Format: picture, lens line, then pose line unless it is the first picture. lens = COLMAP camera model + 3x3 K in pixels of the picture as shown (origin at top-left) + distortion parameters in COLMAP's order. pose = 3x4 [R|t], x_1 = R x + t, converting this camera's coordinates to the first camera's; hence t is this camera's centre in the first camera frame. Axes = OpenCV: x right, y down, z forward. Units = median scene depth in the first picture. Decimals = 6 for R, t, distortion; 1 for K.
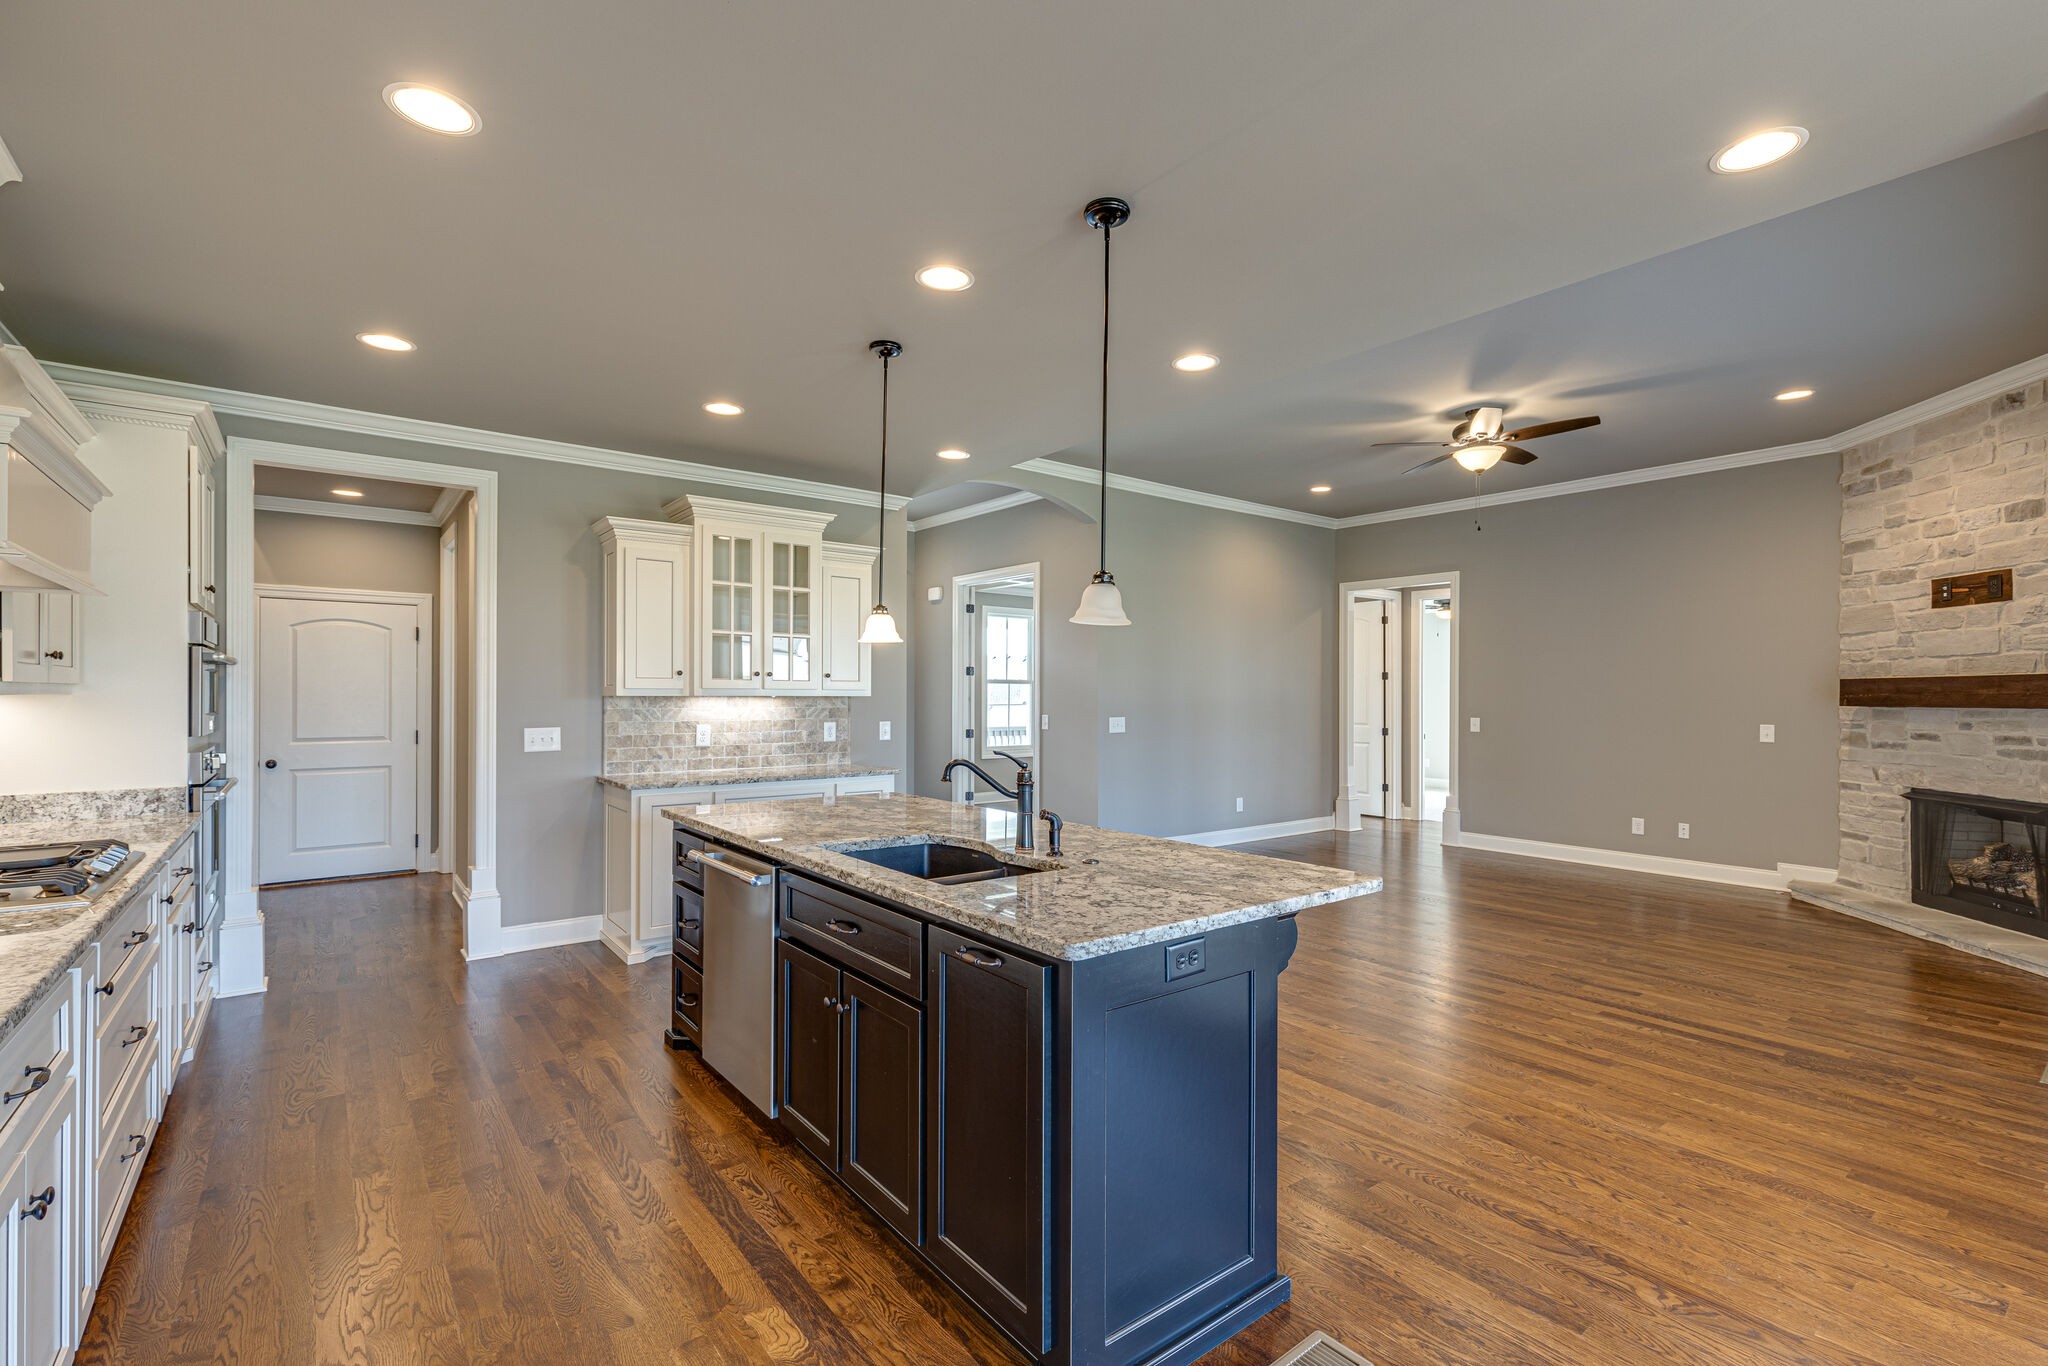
lens RADIAL K [[915.0, 0, 1035.0], [0, 915.0, 692.3], [0, 0, 1]] dist [0.001039, -0.000256]
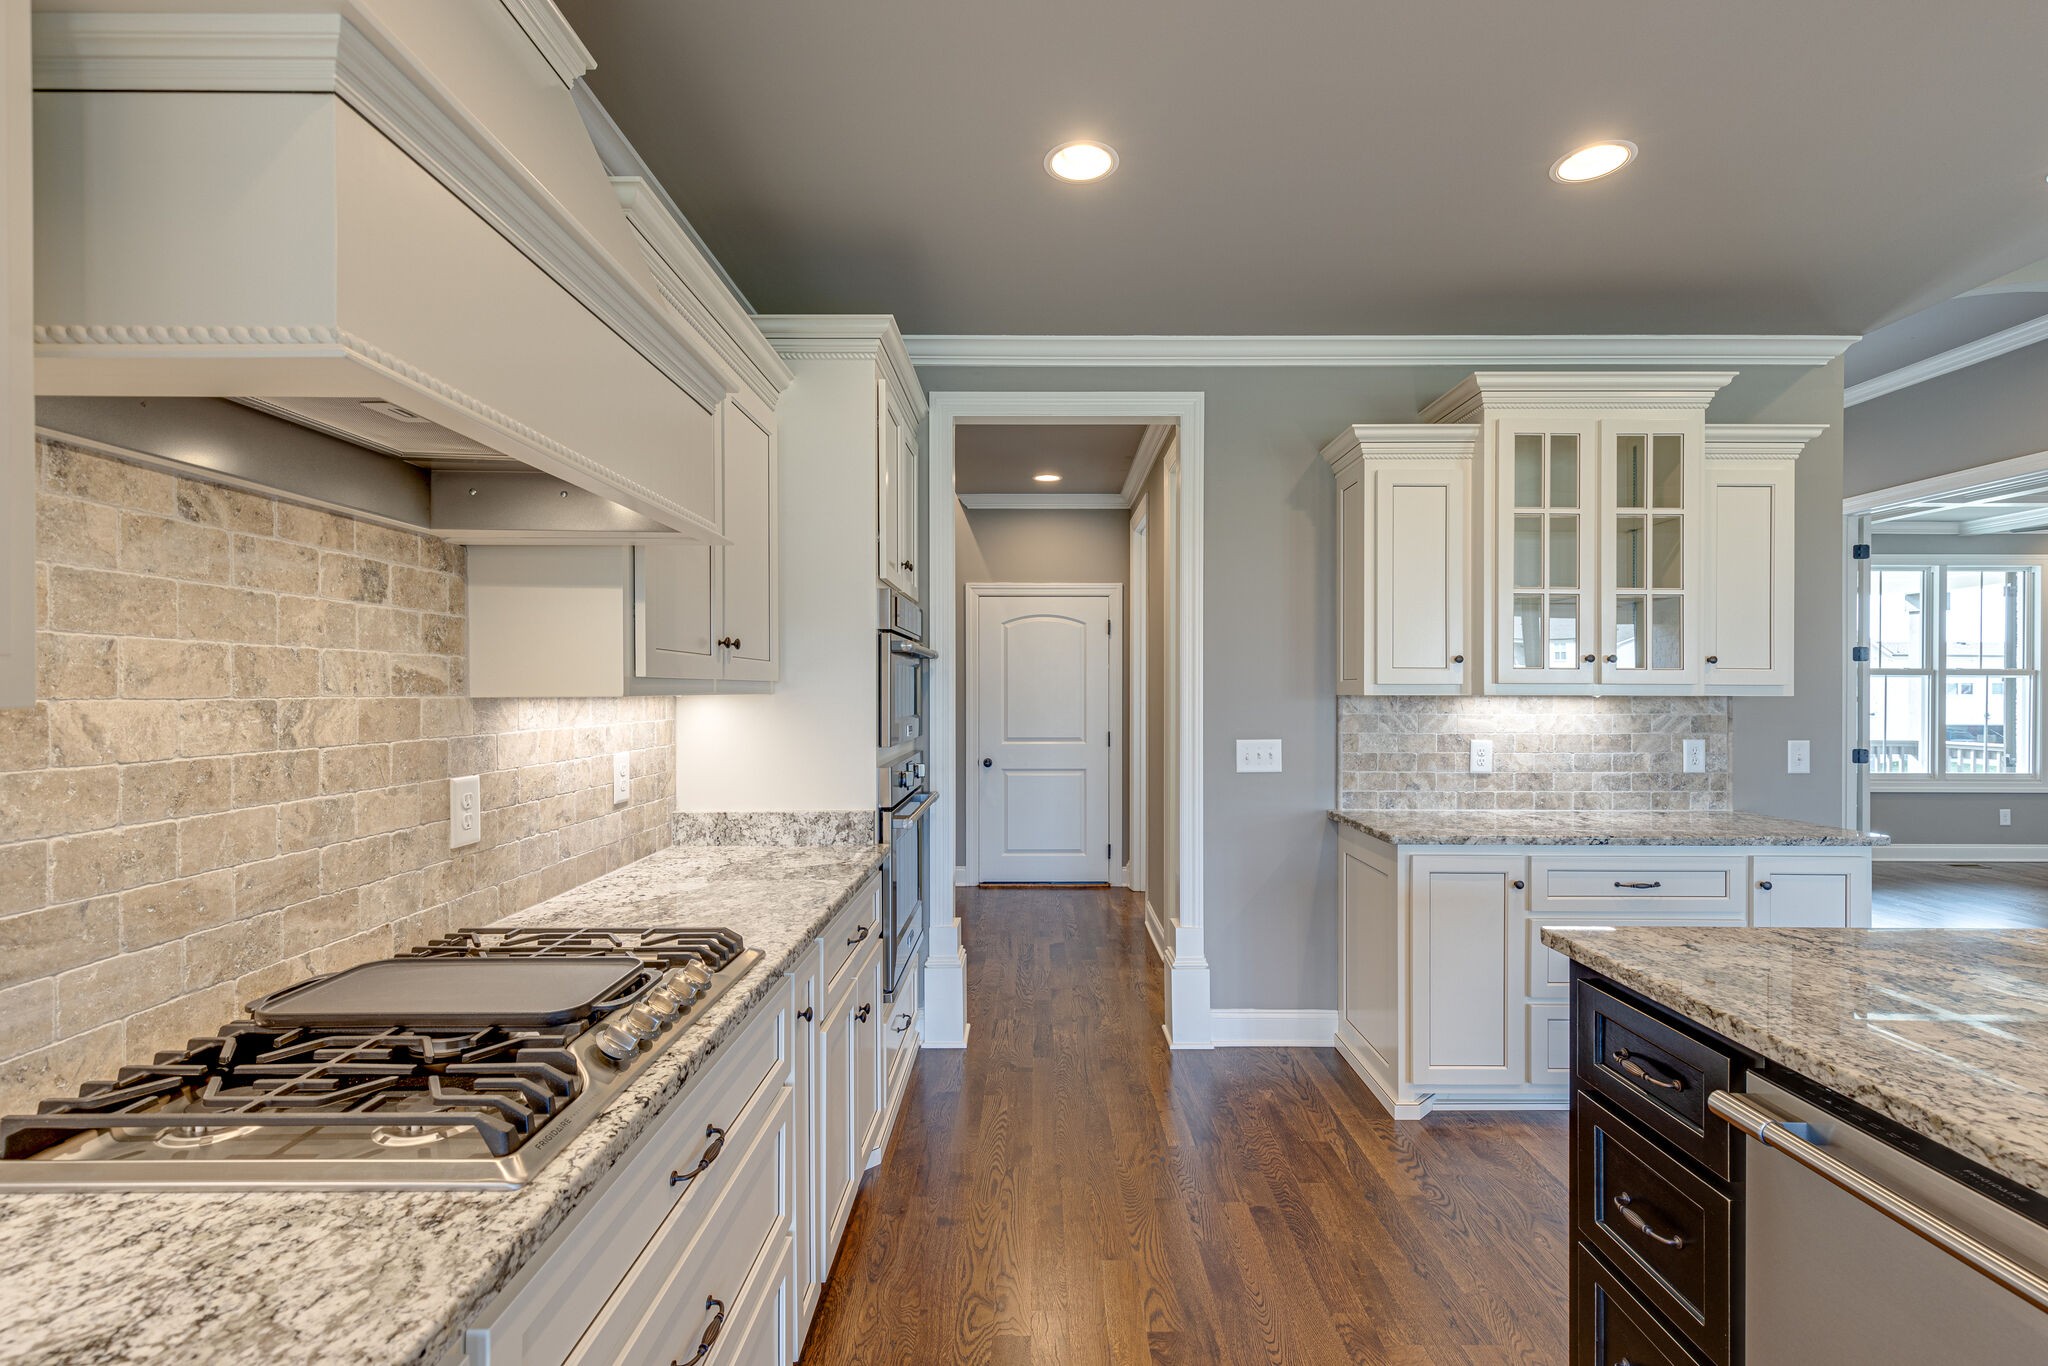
lens RADIAL K [[915.0, 0, 1035.0], [0, 915.0, 692.3], [0, 0, 1]] dist [0.001039, -0.000256]
pose [[0.785274, -0.000525, -0.619148, -0.225077], [0.002474, 0.999994, 0.002290, -0.000525], [0.619144, -0.003330, 0.785271, 0.317720]]
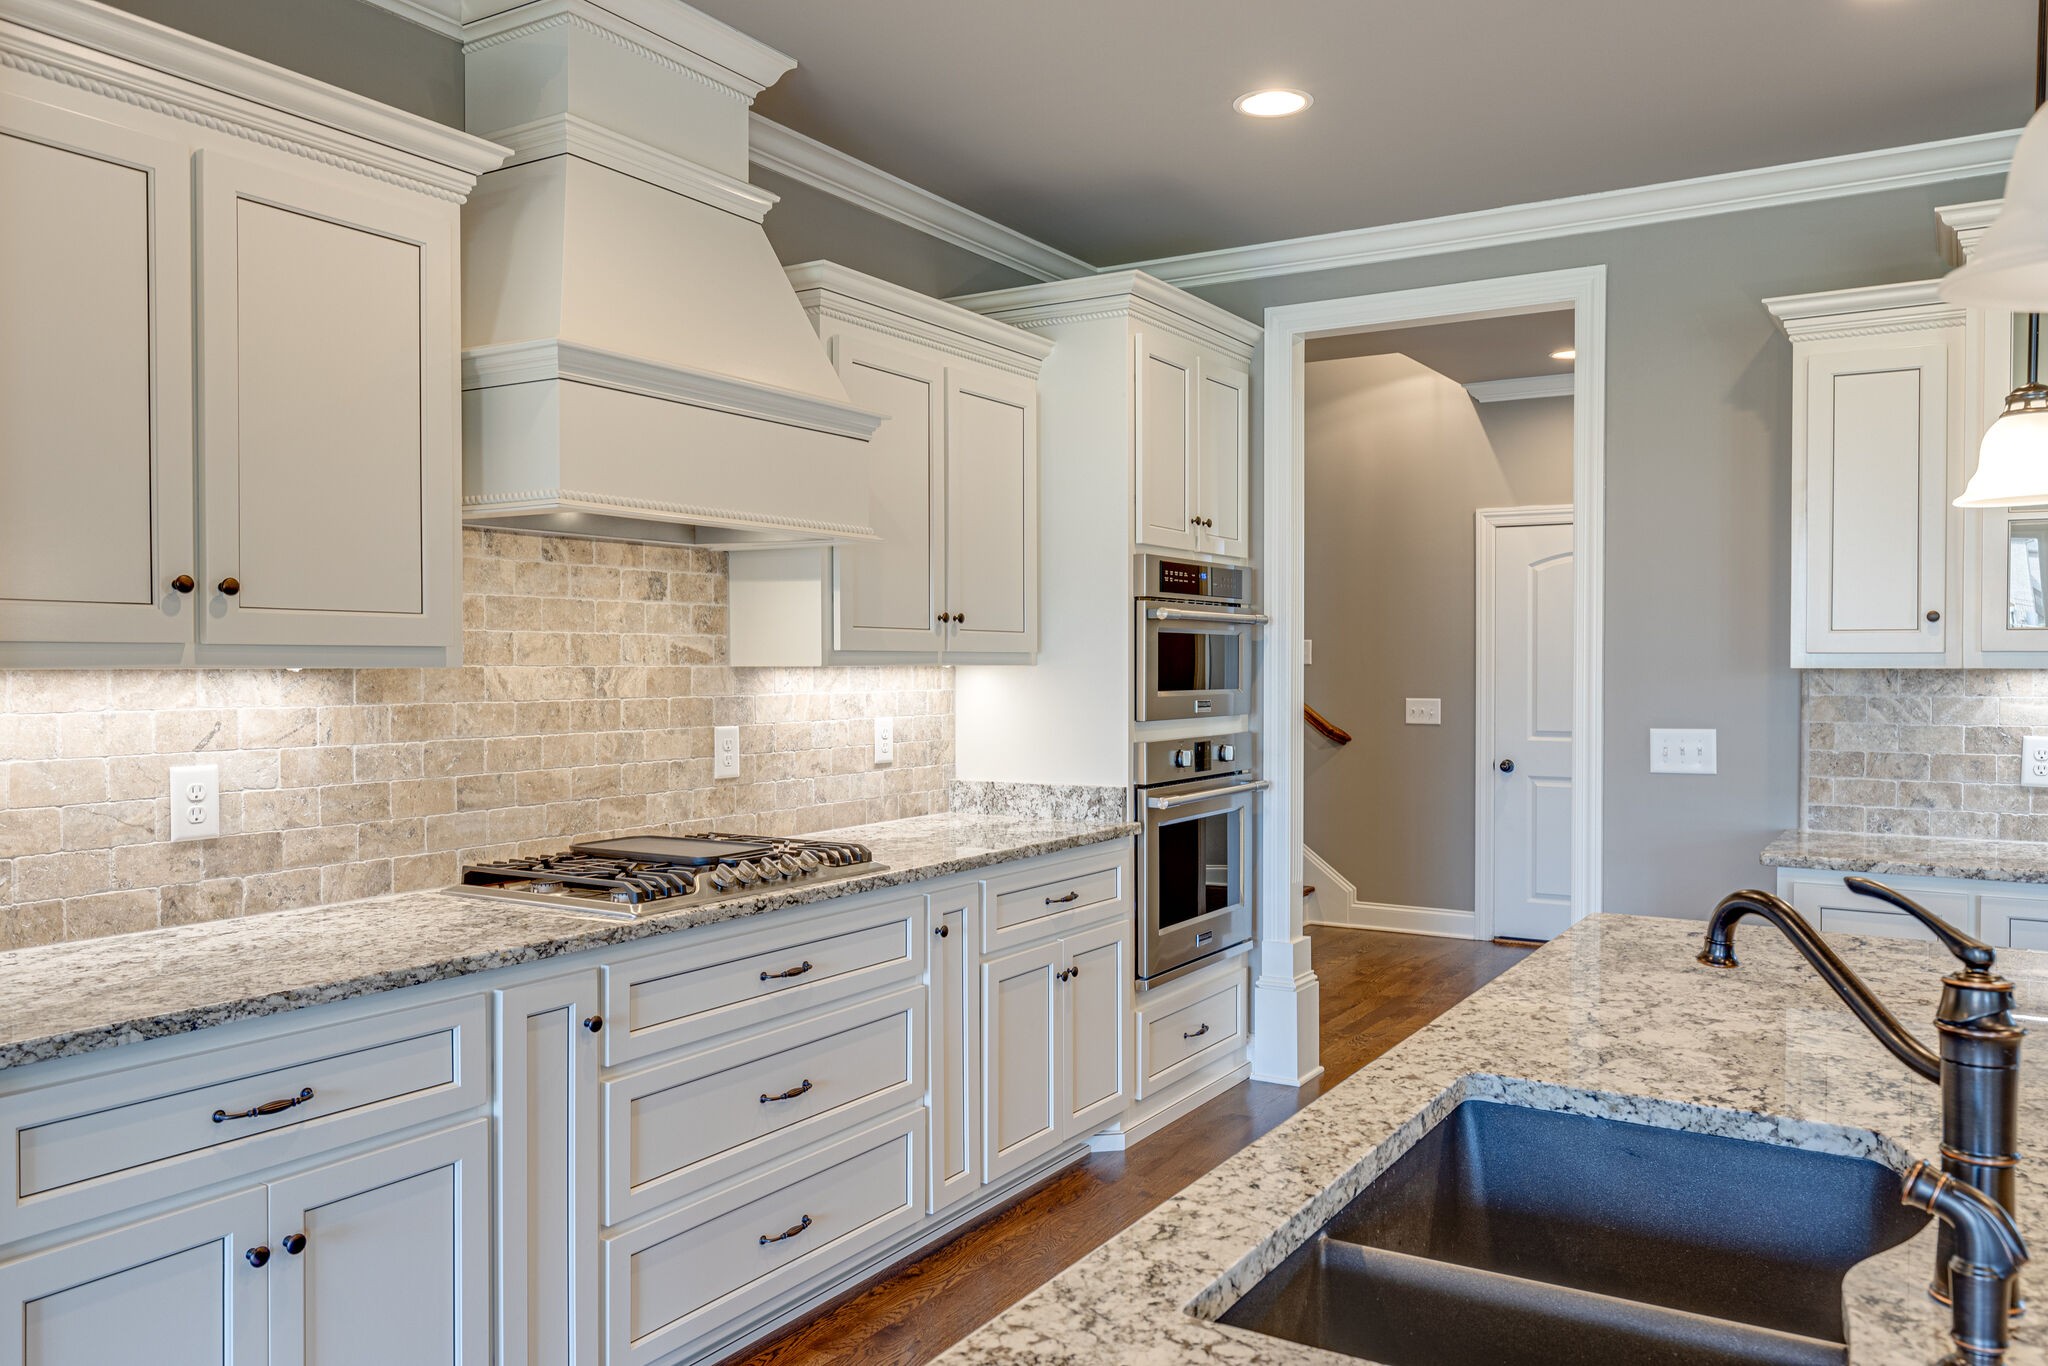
lens RADIAL K [[1515.9, 0, 1024.0], [0, 1515.9, 683.0], [0, 0, 1]] dist [0.000465, -0.004431]
pose [[0.340371, 0.010204, -0.940236, 0.149782], [0.002130, 0.999930, 0.011623, 0.001424], [0.940289, -0.005959, 0.340325, 0.337496]]
